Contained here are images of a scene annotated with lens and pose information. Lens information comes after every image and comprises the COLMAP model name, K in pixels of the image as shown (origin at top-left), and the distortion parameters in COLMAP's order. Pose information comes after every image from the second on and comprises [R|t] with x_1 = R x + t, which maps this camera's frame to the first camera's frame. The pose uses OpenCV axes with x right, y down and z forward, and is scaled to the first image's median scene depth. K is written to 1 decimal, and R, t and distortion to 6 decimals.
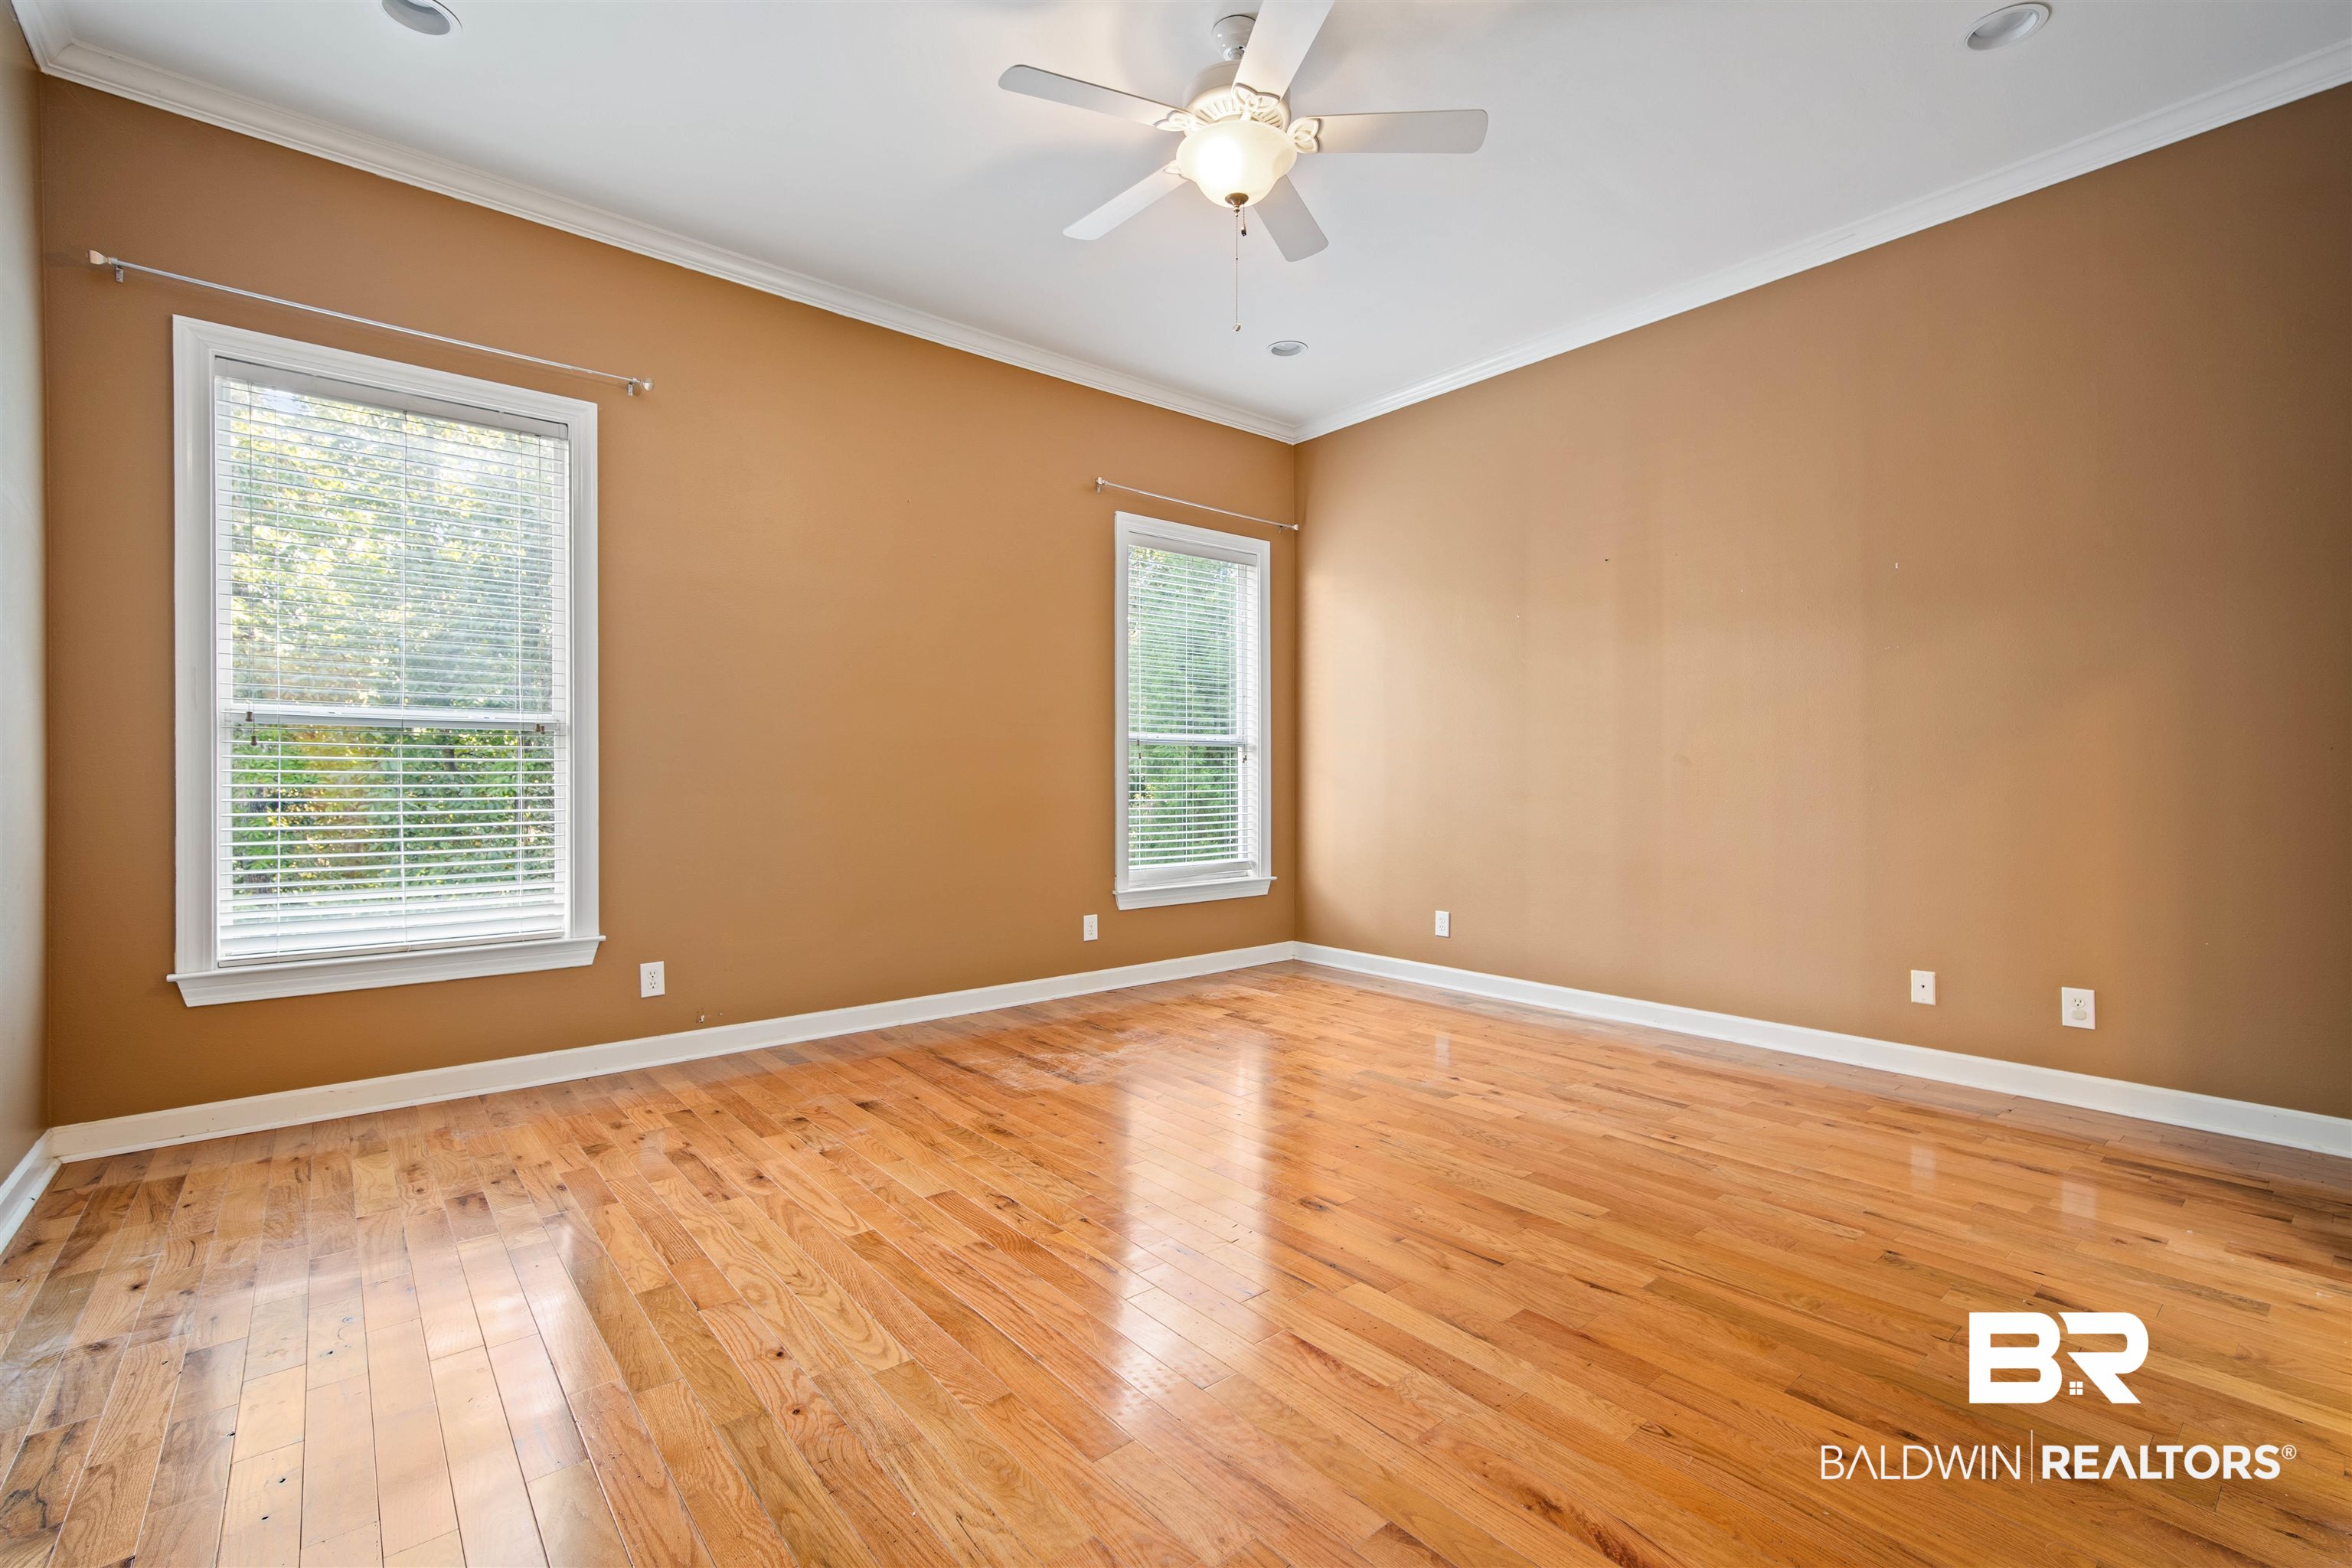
lens RADIAL K [[1038.0, 0, 1172.2], [0, 1038.0, 783.6], [0, 0, 1]] dist [-0.013888, 0.003969]
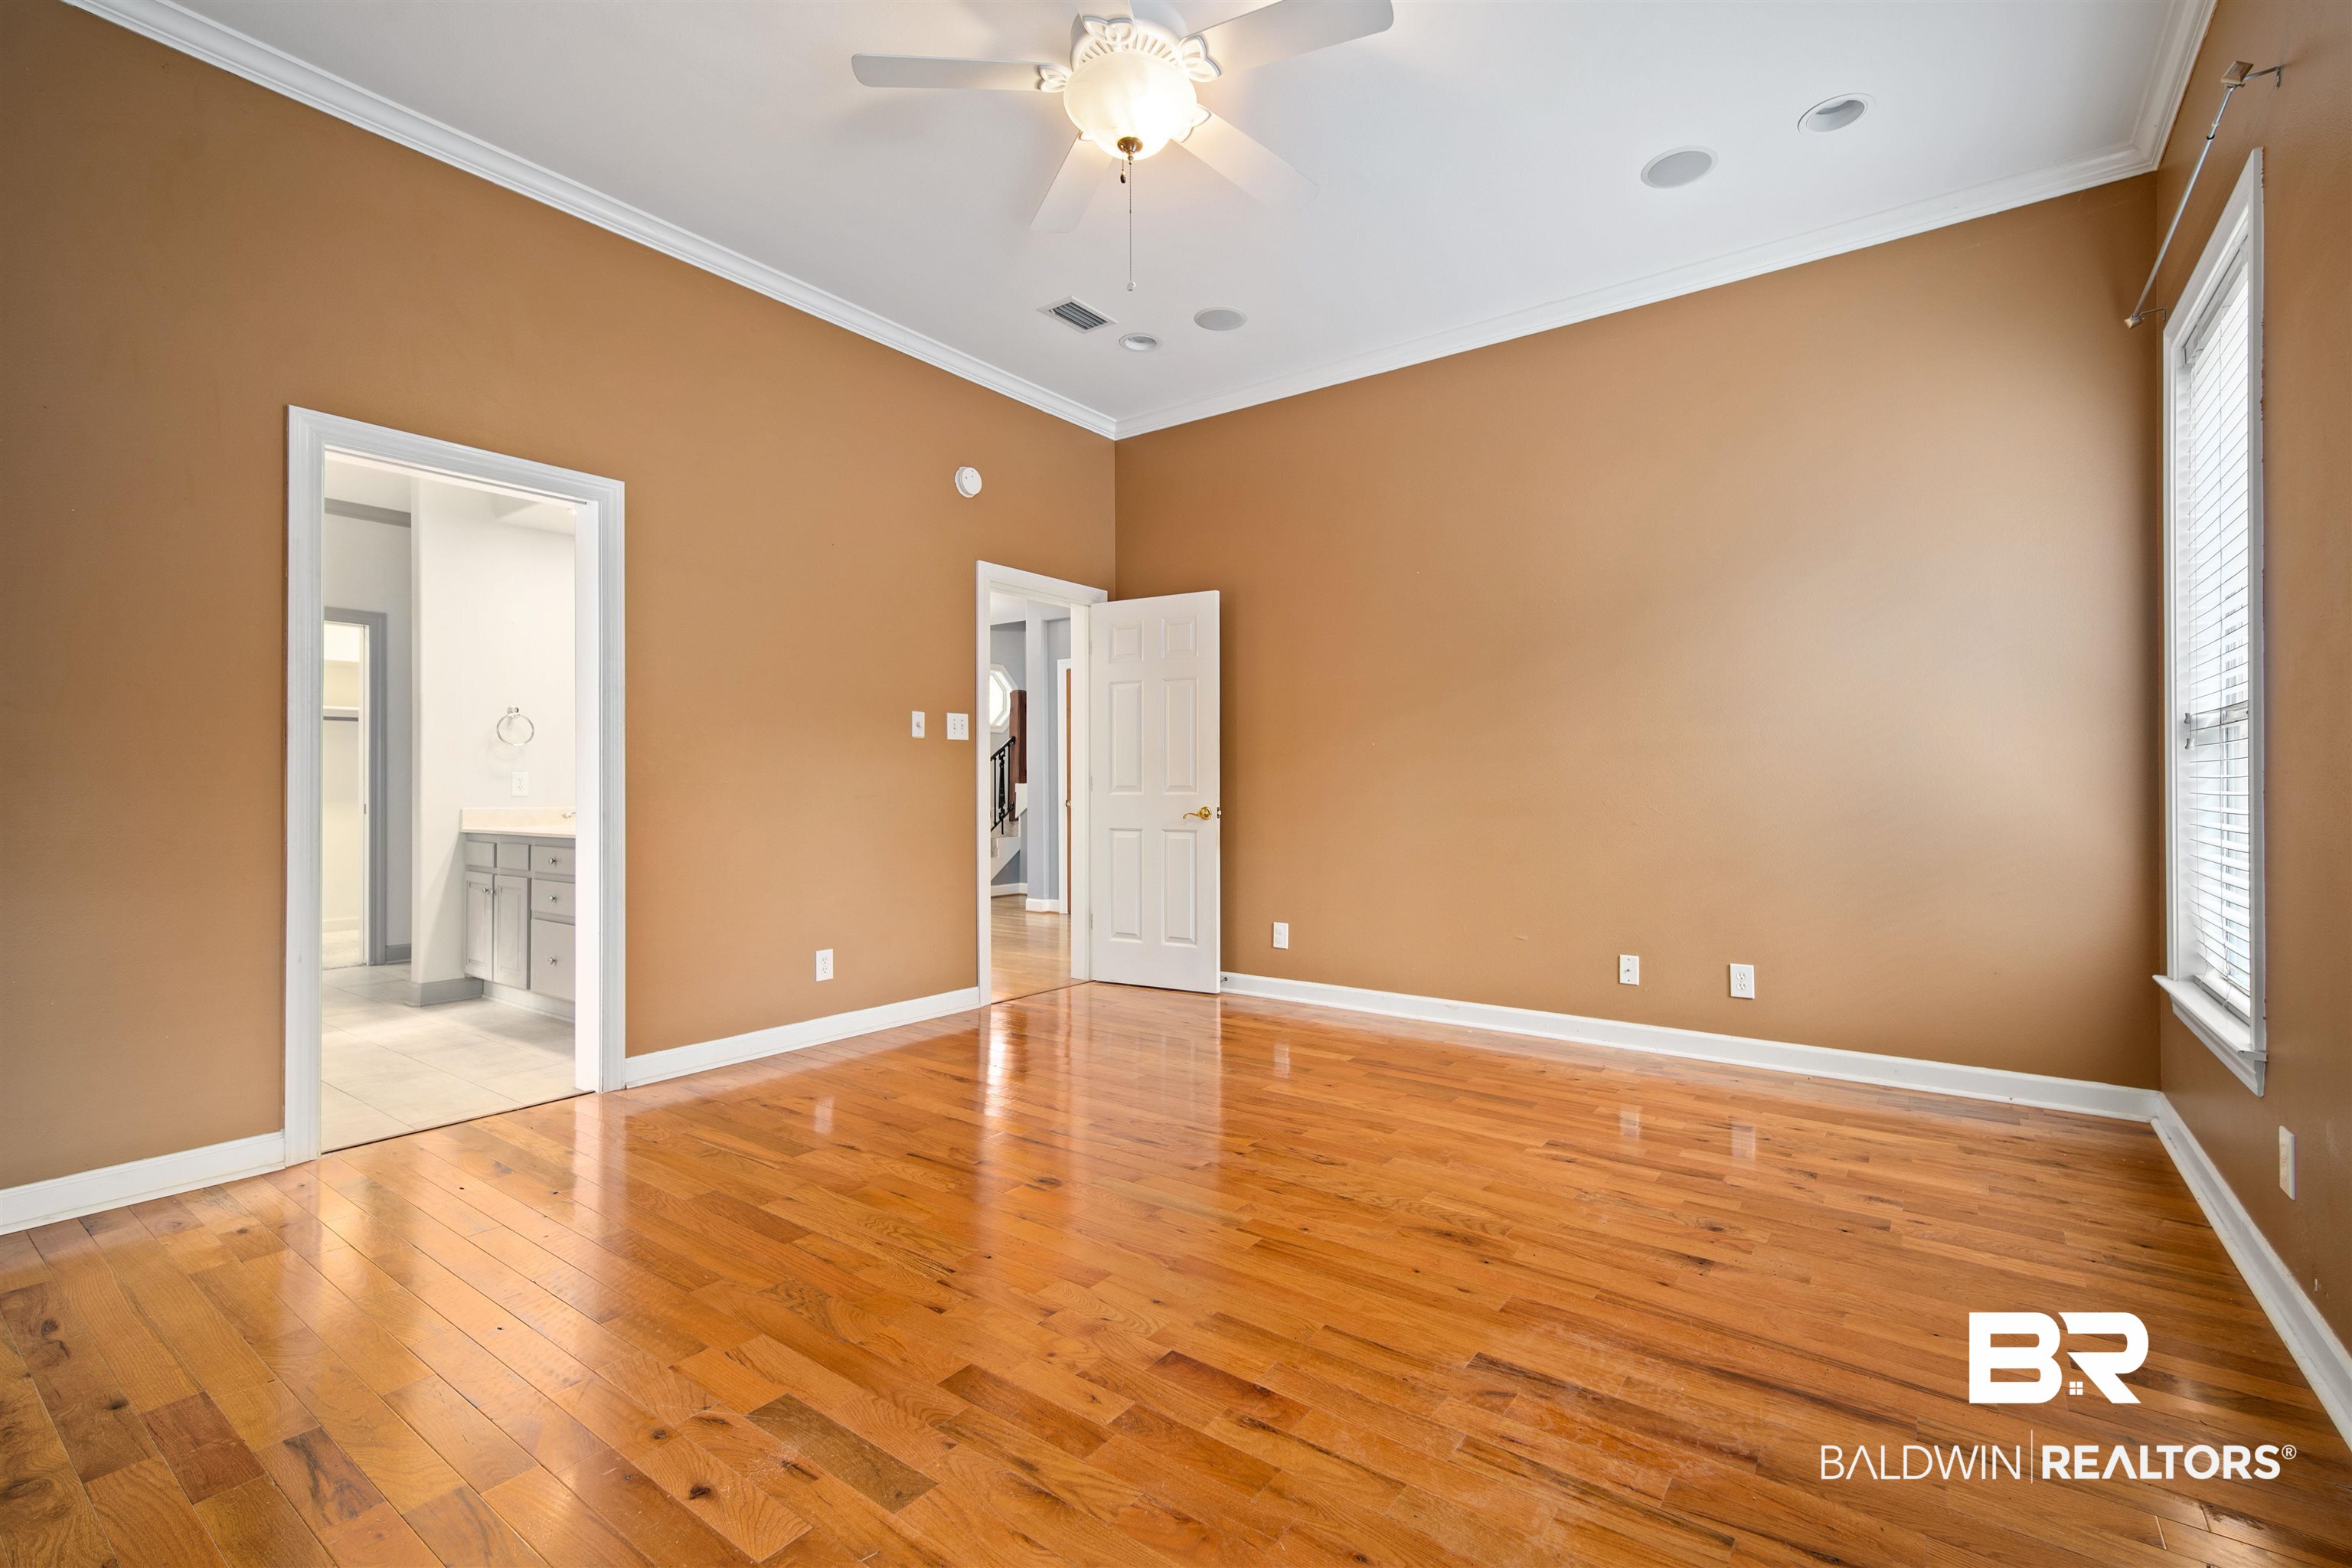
lens RADIAL K [[1038.0, 0, 1184.1], [0, 1038.0, 785.7], [0, 0, 1]] dist [-0.013888, 0.003969]
pose [[-0.970005, -0.000189, -0.243087, 0.207836], [0.000389, 0.999997, -0.002329, -0.002236], [0.243087, -0.002354, -0.970002, 1.651069]]
